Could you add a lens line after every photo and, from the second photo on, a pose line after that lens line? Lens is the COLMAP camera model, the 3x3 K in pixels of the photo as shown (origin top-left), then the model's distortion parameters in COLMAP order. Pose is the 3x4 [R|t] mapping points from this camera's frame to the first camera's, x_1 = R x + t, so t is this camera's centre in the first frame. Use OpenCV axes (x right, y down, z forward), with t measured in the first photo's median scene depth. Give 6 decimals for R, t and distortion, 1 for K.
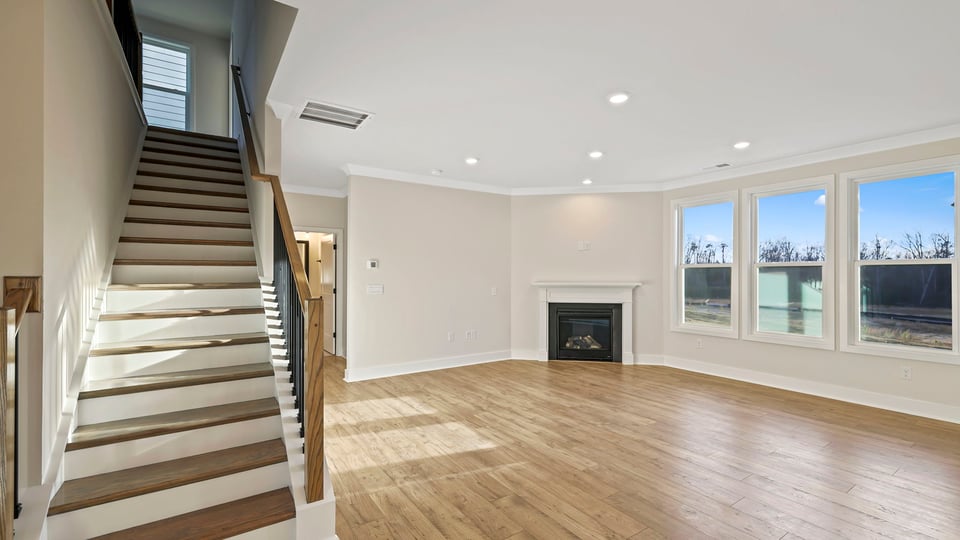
lens RADIAL K [[410.2, 0, 478.4], [0, 410.2, 274.1], [0, 0, 1]] dist [0.002755, -0.000332]
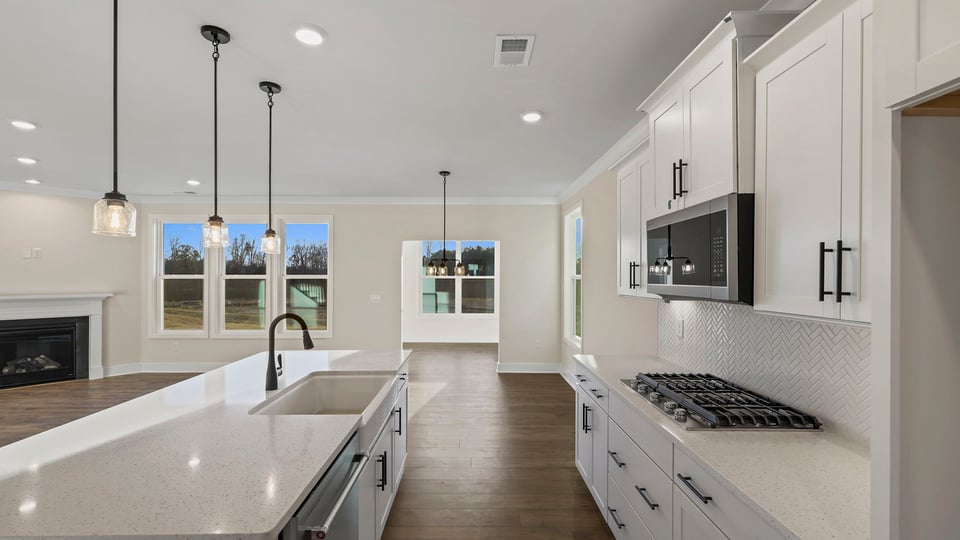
lens RADIAL K [[410.2, 0, 476.9], [0, 410.2, 275.8], [0, 0, 1]] dist [0.002755, -0.000332]
pose [[0.553952, -0.000941, 0.832548, 0.055103], [-0.002688, 0.999992, 0.002919, -0.026576], [-0.832544, -0.003855, 0.553945, -0.276719]]
